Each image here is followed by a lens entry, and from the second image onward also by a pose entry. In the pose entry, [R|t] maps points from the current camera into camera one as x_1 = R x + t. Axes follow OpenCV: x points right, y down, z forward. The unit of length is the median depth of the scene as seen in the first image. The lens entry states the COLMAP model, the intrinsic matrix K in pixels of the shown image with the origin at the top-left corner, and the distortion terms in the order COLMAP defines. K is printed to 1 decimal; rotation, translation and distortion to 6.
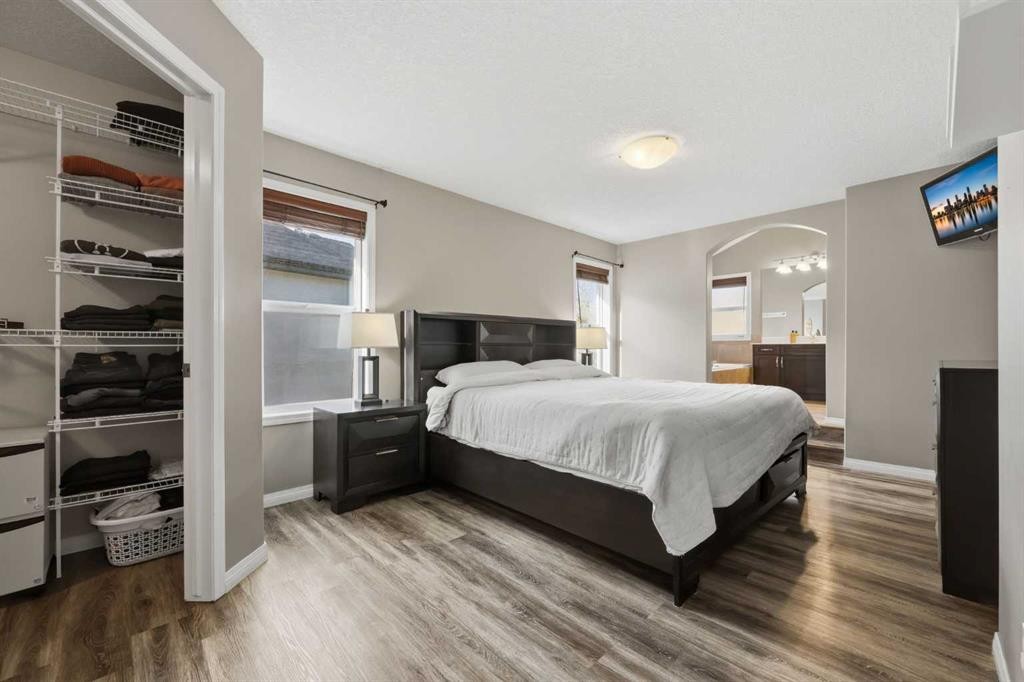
lens RADIAL K [[418.6, 0, 510.5], [0, 418.6, 346.9], [0, 0, 1]] dist [-0.000261, 0.000071]
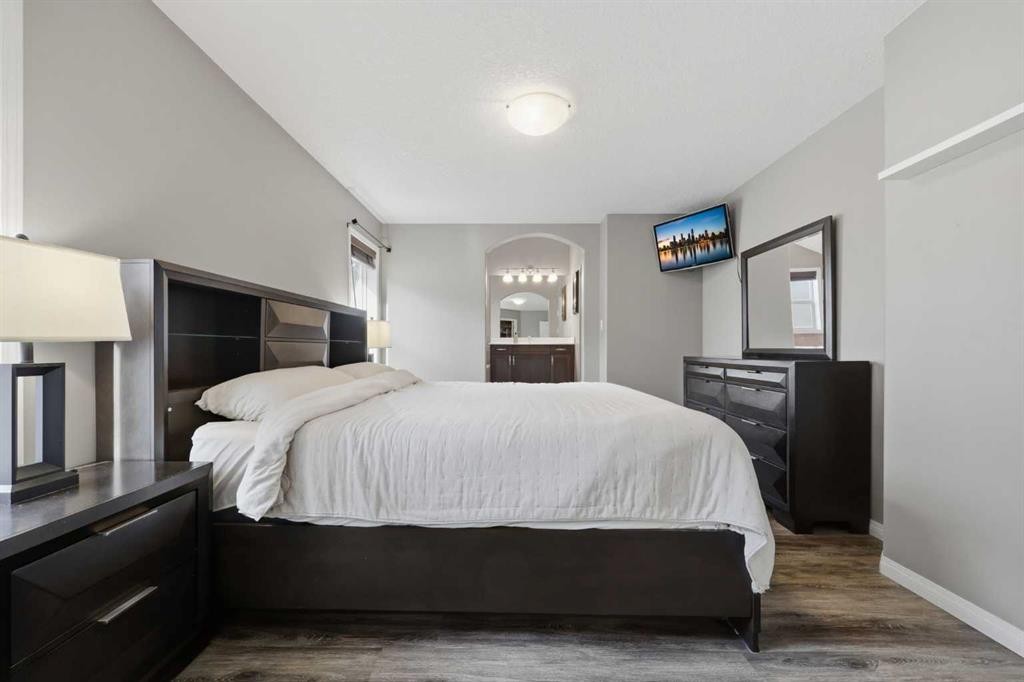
lens RADIAL K [[418.6, 0, 510.5], [0, 418.6, 346.9], [0, 0, 1]] dist [-0.000261, 0.000071]
pose [[0.696637, 0.003939, 0.717413, -0.354339], [-0.003604, 0.999992, -0.001991, 0.006547], [-0.717415, -0.001198, 0.696645, 0.495220]]
